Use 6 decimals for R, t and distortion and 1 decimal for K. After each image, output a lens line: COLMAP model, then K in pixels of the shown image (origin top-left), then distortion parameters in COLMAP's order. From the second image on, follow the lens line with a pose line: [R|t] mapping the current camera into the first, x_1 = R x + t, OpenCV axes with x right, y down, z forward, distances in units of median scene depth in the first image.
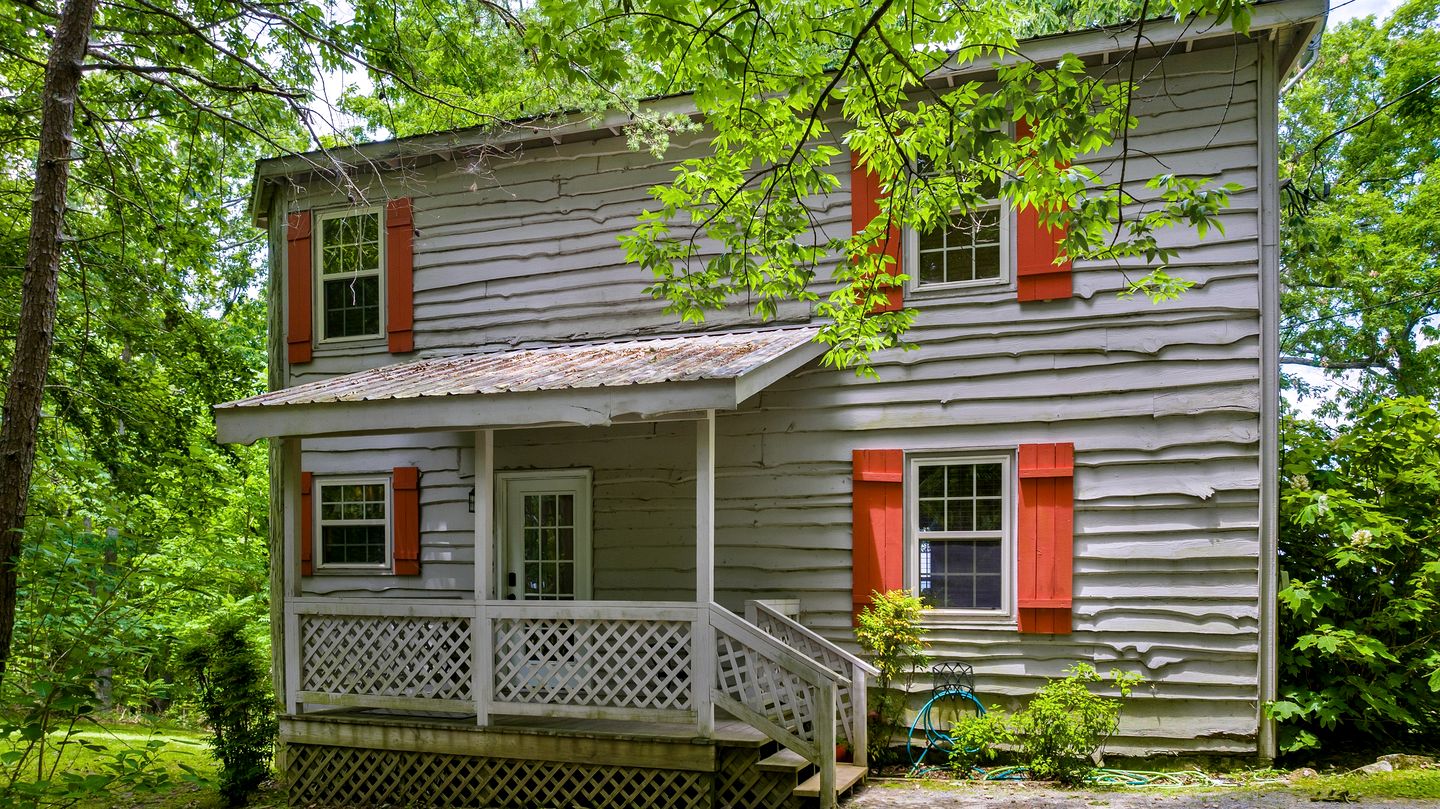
lens RADIAL K [[1051.8, 0, 719.0], [0, 1051.8, 636.8], [0, 0, 1]] dist [0.001276, -0.008552]
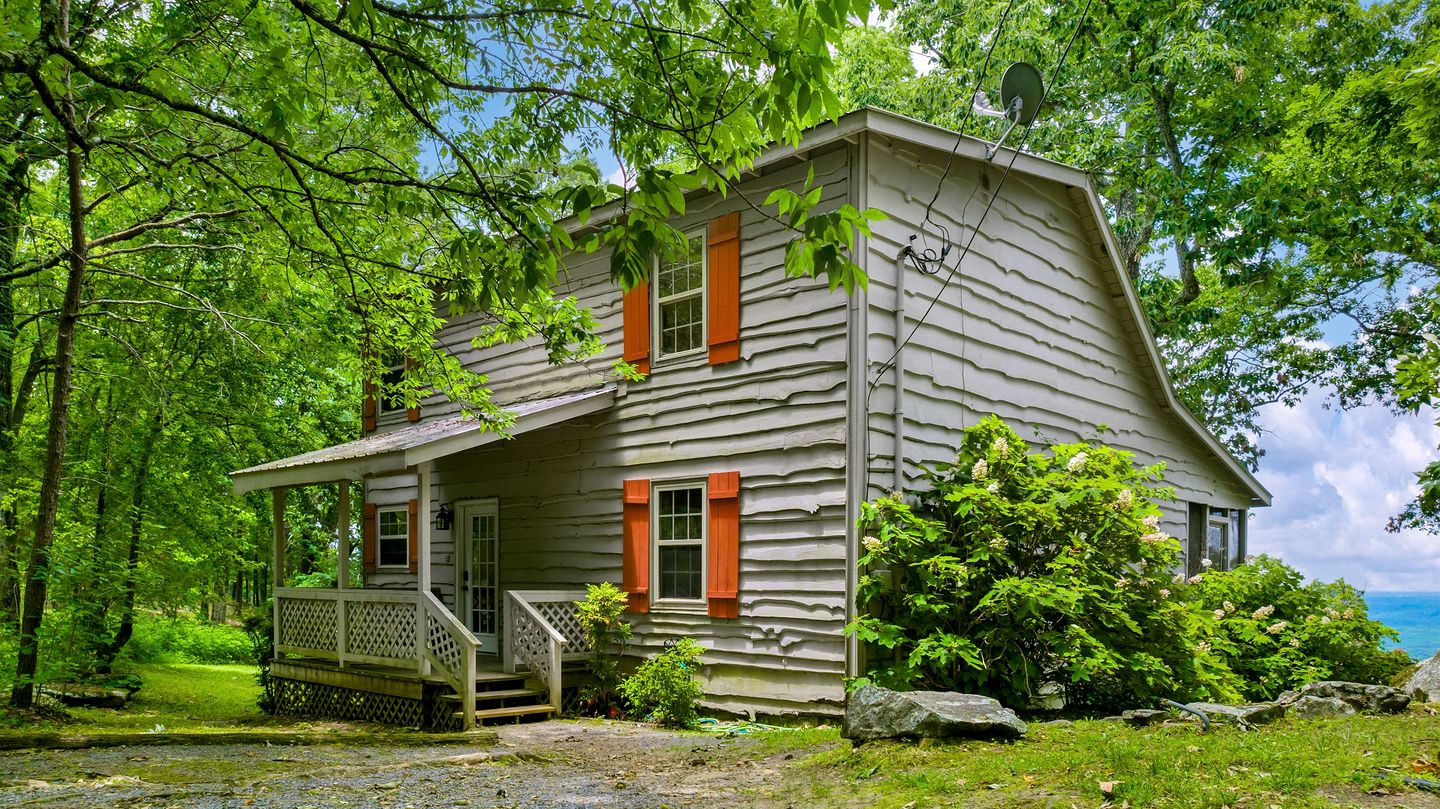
lens RADIAL K [[1062.7, 0, 718.1], [0, 1062.7, 642.0], [0, 0, 1]] dist [-0.012143, 0.001038]
pose [[0.907701, 0.026917, -0.418754, 0.866057], [-0.022254, 0.999624, 0.016016, 0.005944], [0.419027, -0.005219, 0.907959, -0.204833]]
